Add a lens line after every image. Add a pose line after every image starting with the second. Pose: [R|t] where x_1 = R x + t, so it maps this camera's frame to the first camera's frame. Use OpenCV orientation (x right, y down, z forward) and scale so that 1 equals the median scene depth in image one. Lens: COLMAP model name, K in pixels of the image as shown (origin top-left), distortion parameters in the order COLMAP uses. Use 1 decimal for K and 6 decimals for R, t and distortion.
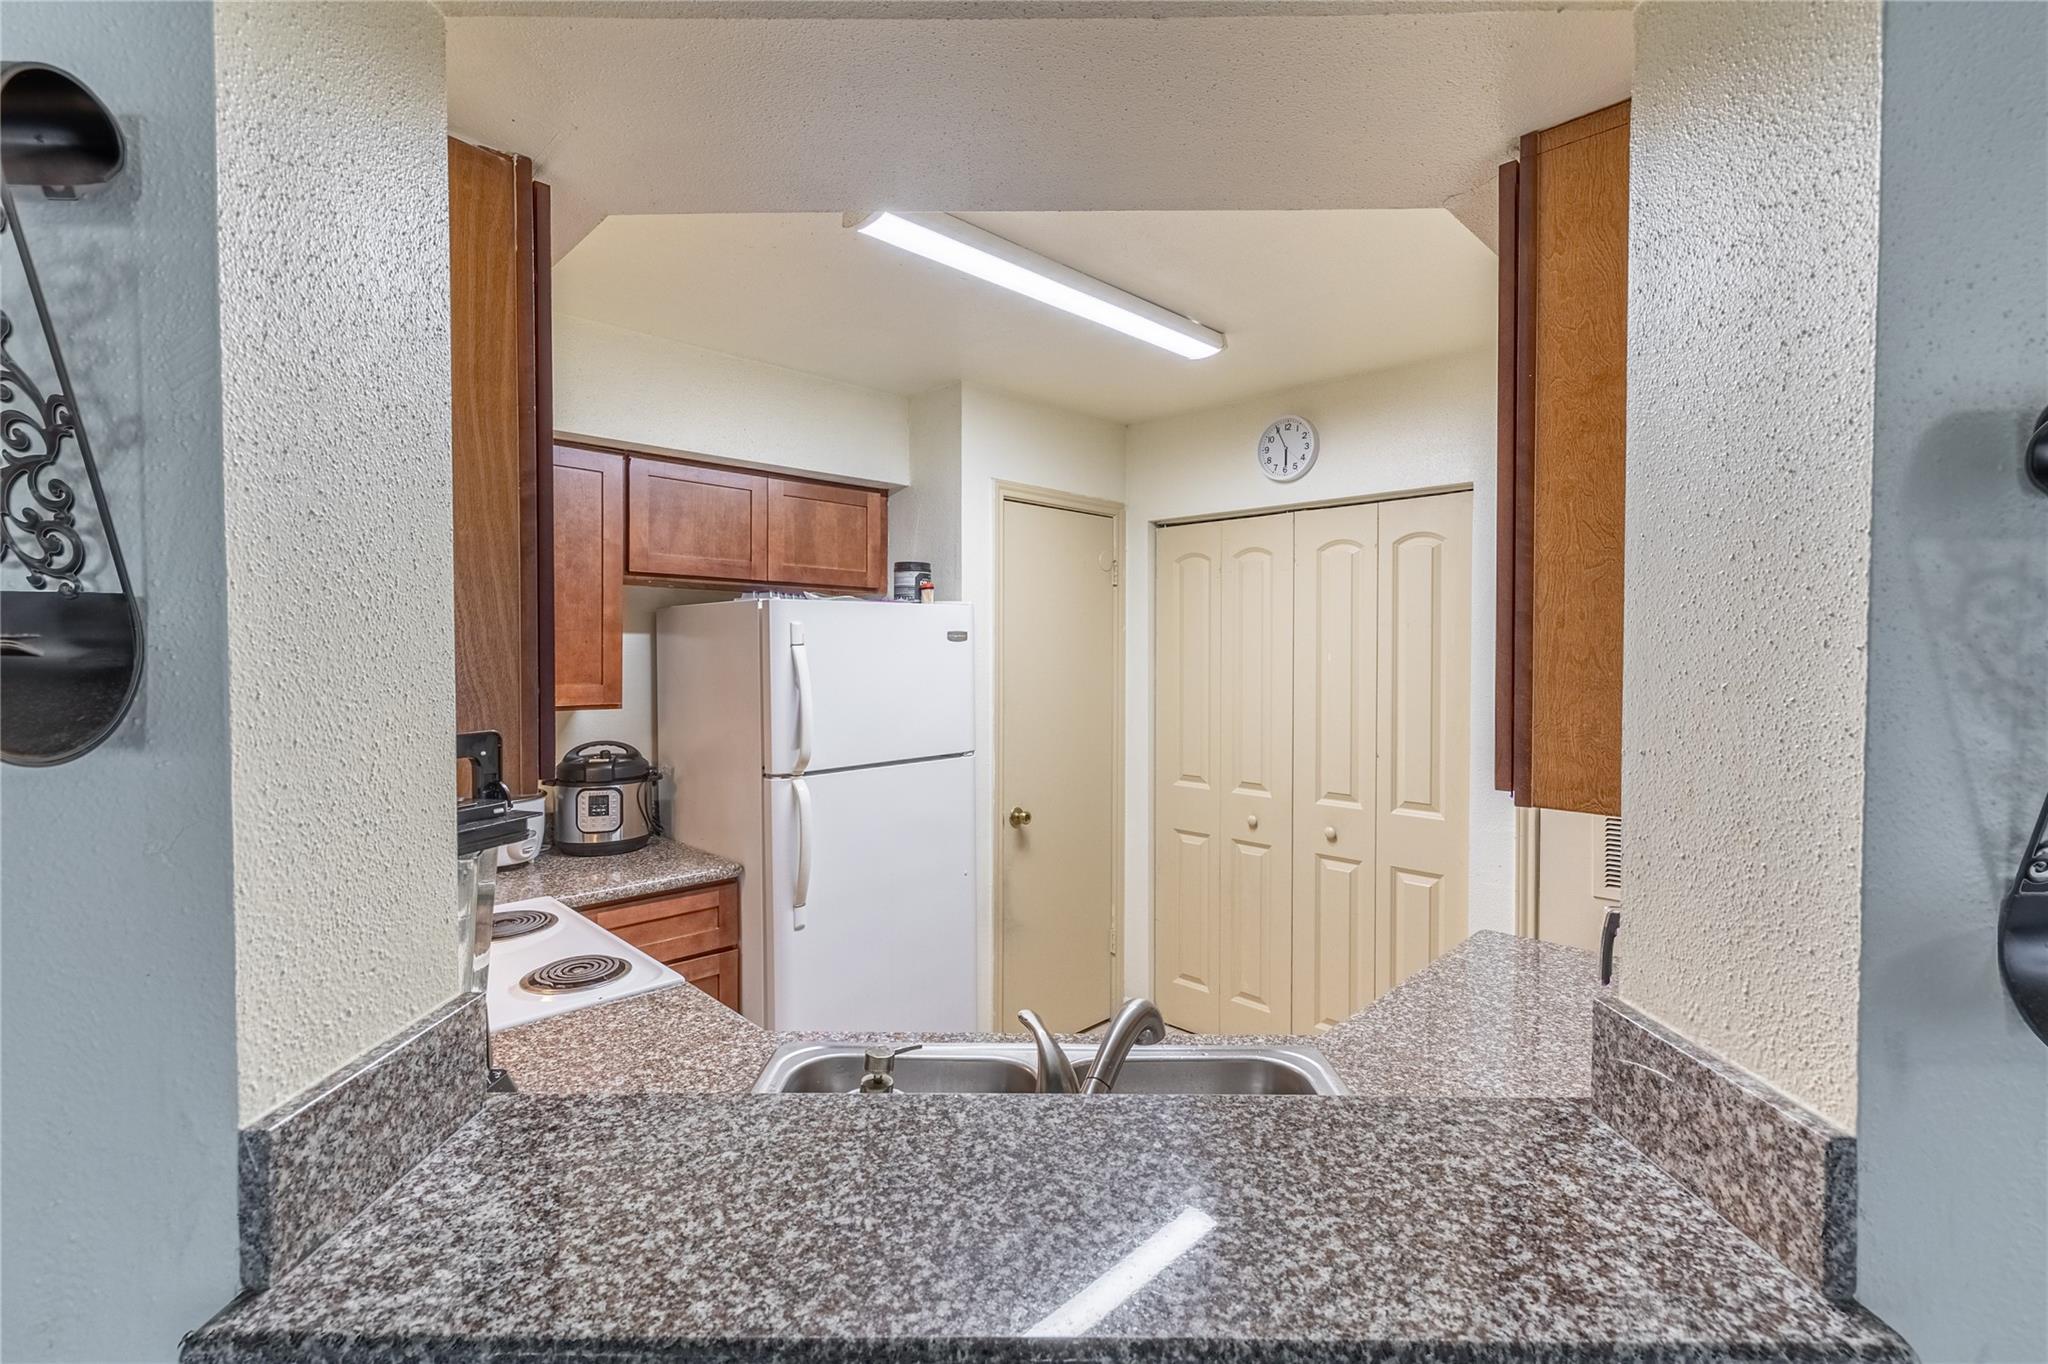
lens RADIAL K [[878.1, 0, 1013.7], [0, 878.1, 665.9], [0, 0, 1]] dist [-0.001261, 0.000176]
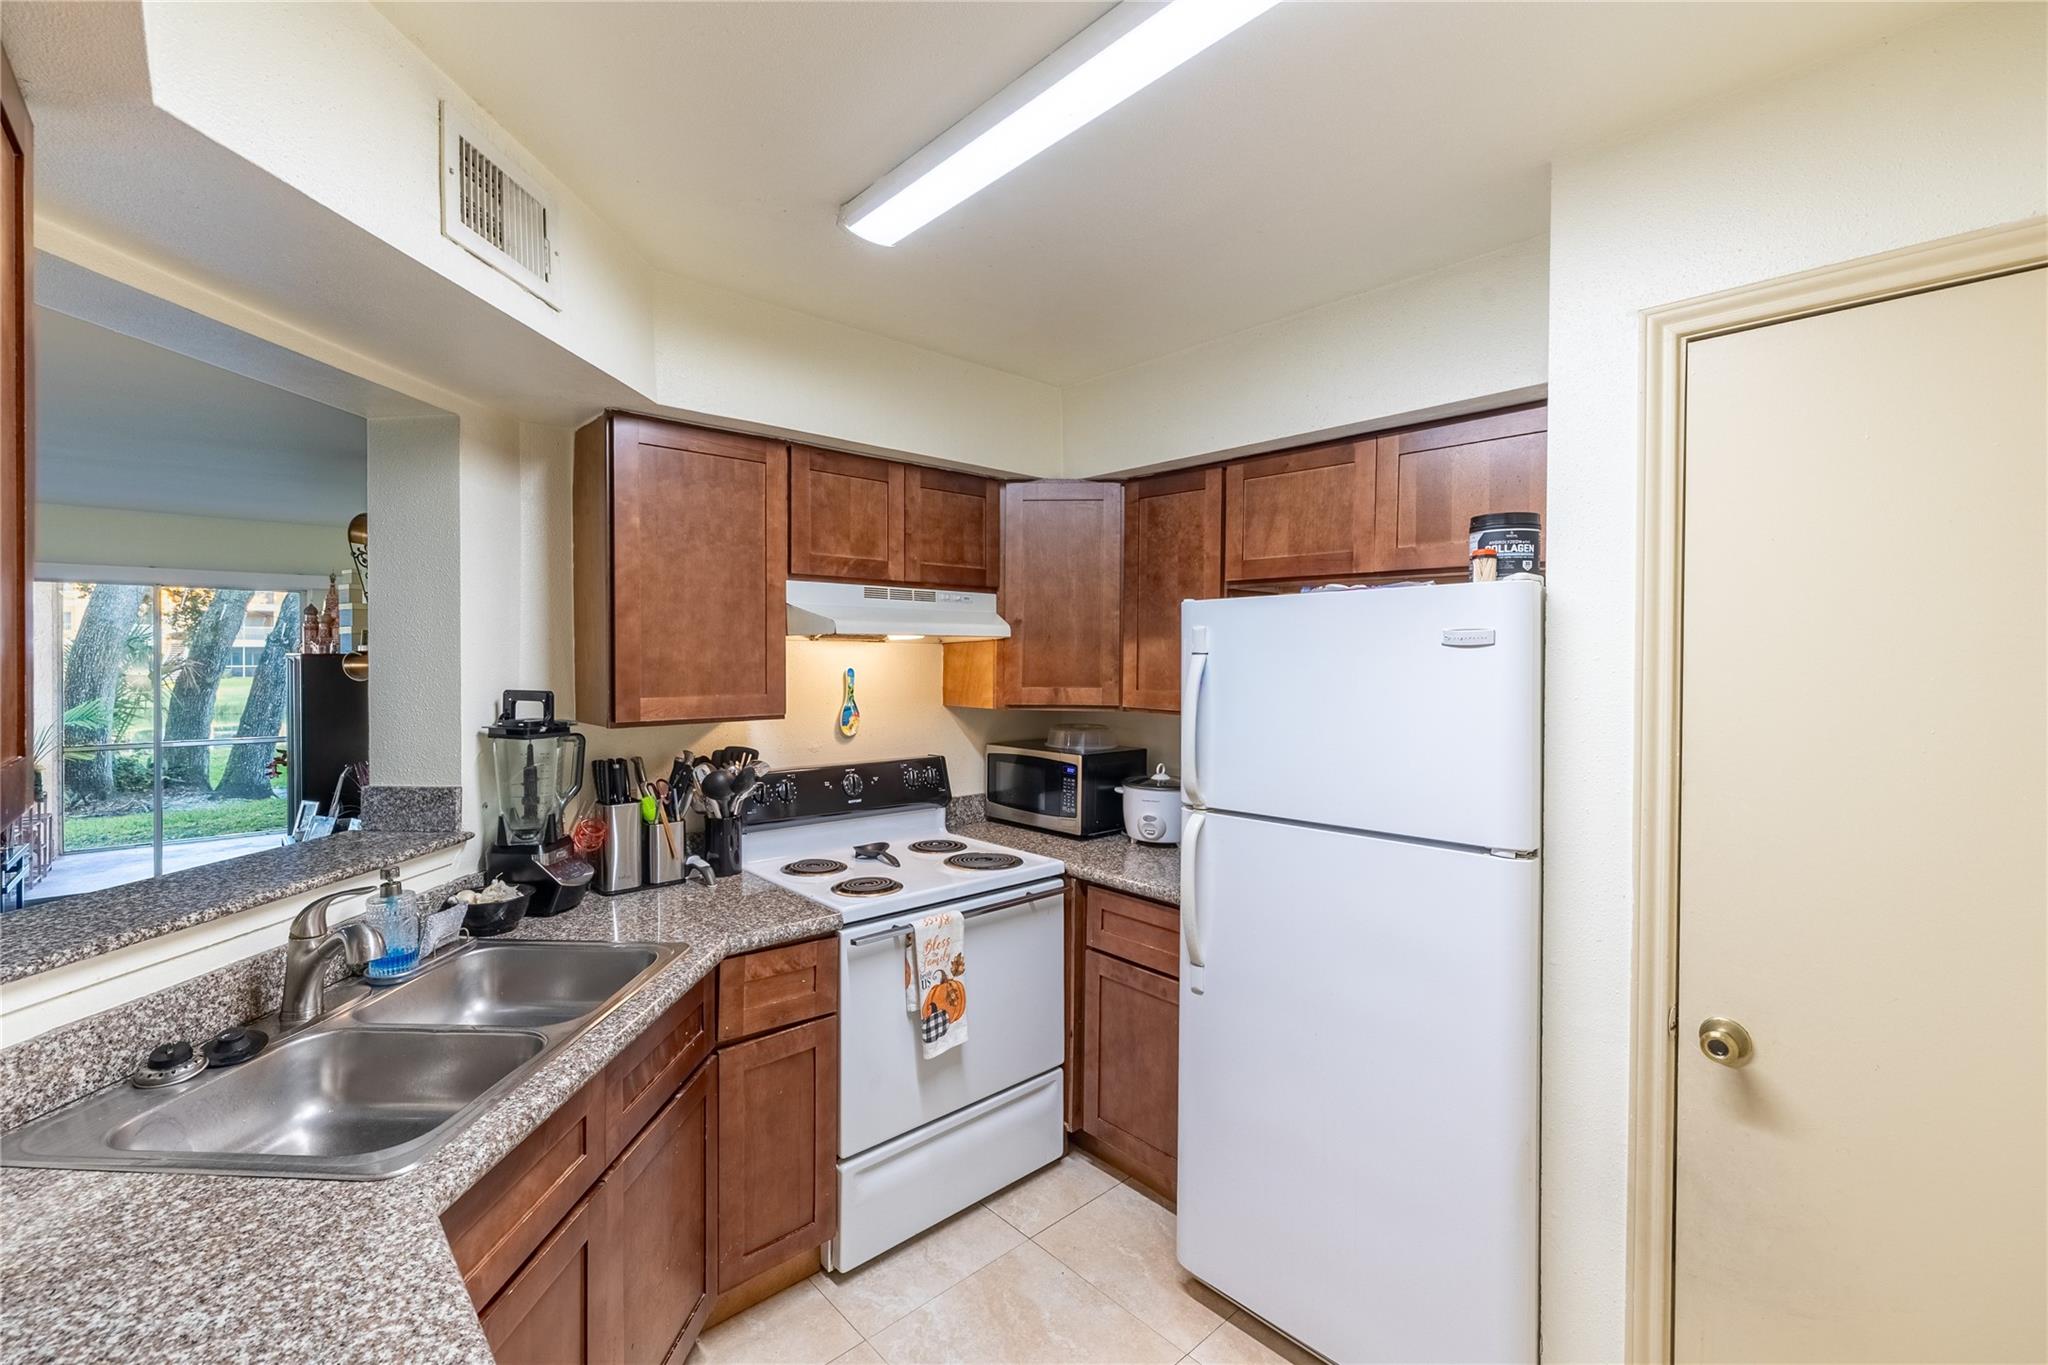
lens RADIAL K [[878.1, 0, 1013.7], [0, 878.1, 666.4], [0, 0, 1]] dist [-0.001261, 0.000176]
pose [[-0.043829, 0.009896, -0.998990, 0.524240], [-0.027109, 0.999571, 0.011091, -0.013713], [0.998671, 0.027568, -0.043542, 0.741743]]
